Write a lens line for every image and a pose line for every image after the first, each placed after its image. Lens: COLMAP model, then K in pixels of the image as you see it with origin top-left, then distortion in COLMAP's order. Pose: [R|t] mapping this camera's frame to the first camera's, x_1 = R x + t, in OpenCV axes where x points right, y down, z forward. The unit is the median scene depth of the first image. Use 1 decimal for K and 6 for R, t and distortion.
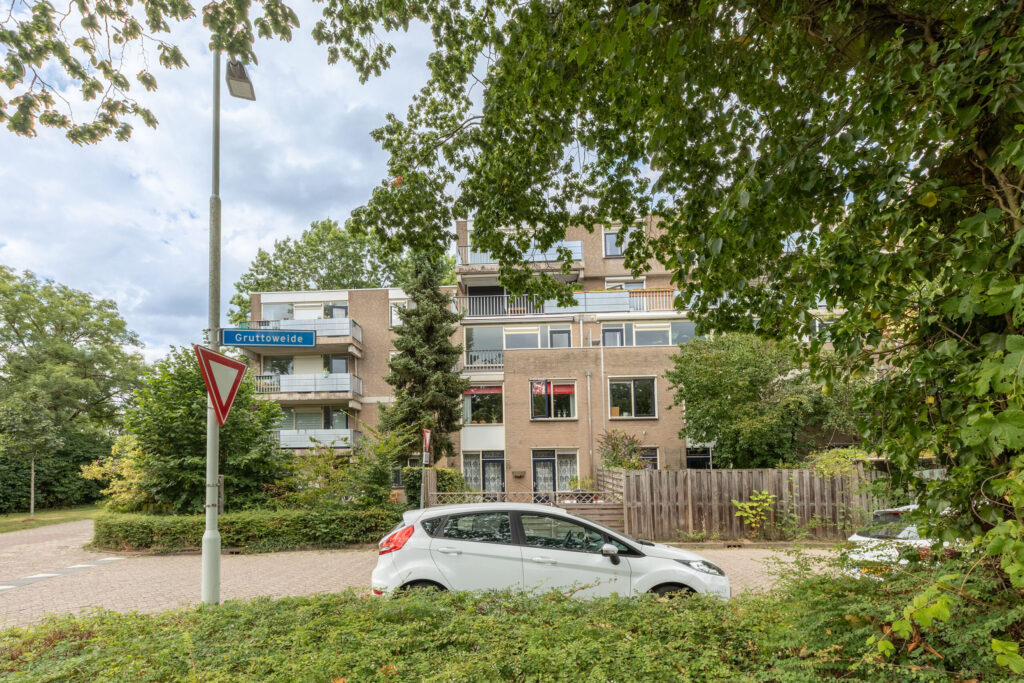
lens RADIAL K [[456.9, 0, 471.5], [0, 456.9, 327.9], [0, 0, 1]] dist [0.002203, -0.000855]
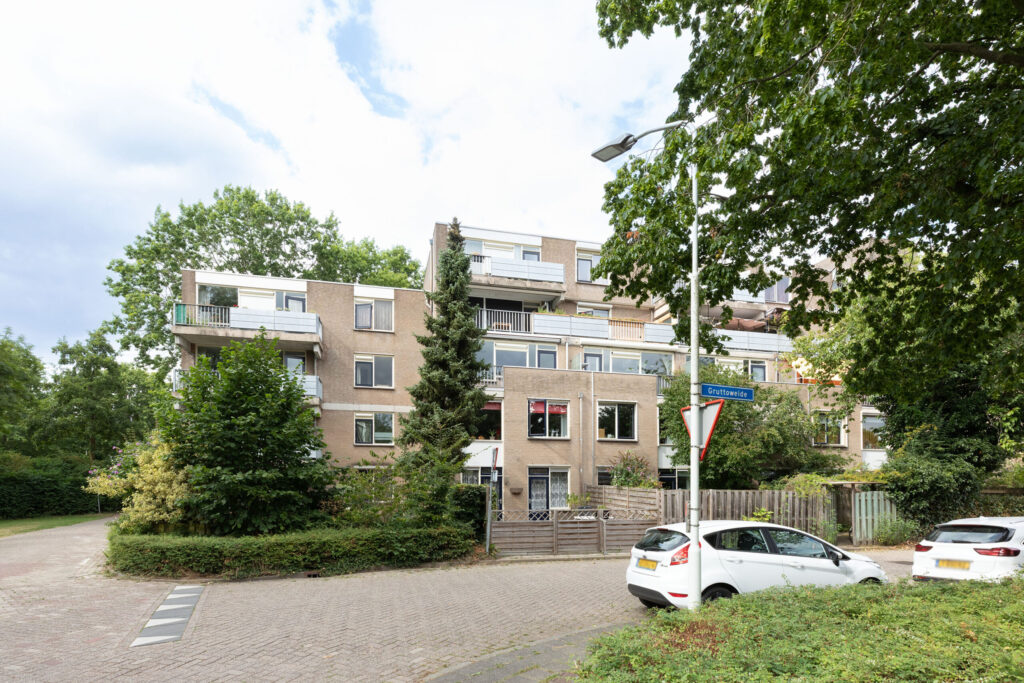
lens RADIAL K [[502.7, 0, 459.8], [0, 502.7, 330.2], [0, 0, 1]] dist [-0.001872, 0.000732]
pose [[0.953116, 0.100220, 0.285526, -0.383916], [-0.102713, 0.994691, -0.006272, -0.015812], [-0.284639, -0.023349, 0.958350, -0.028095]]
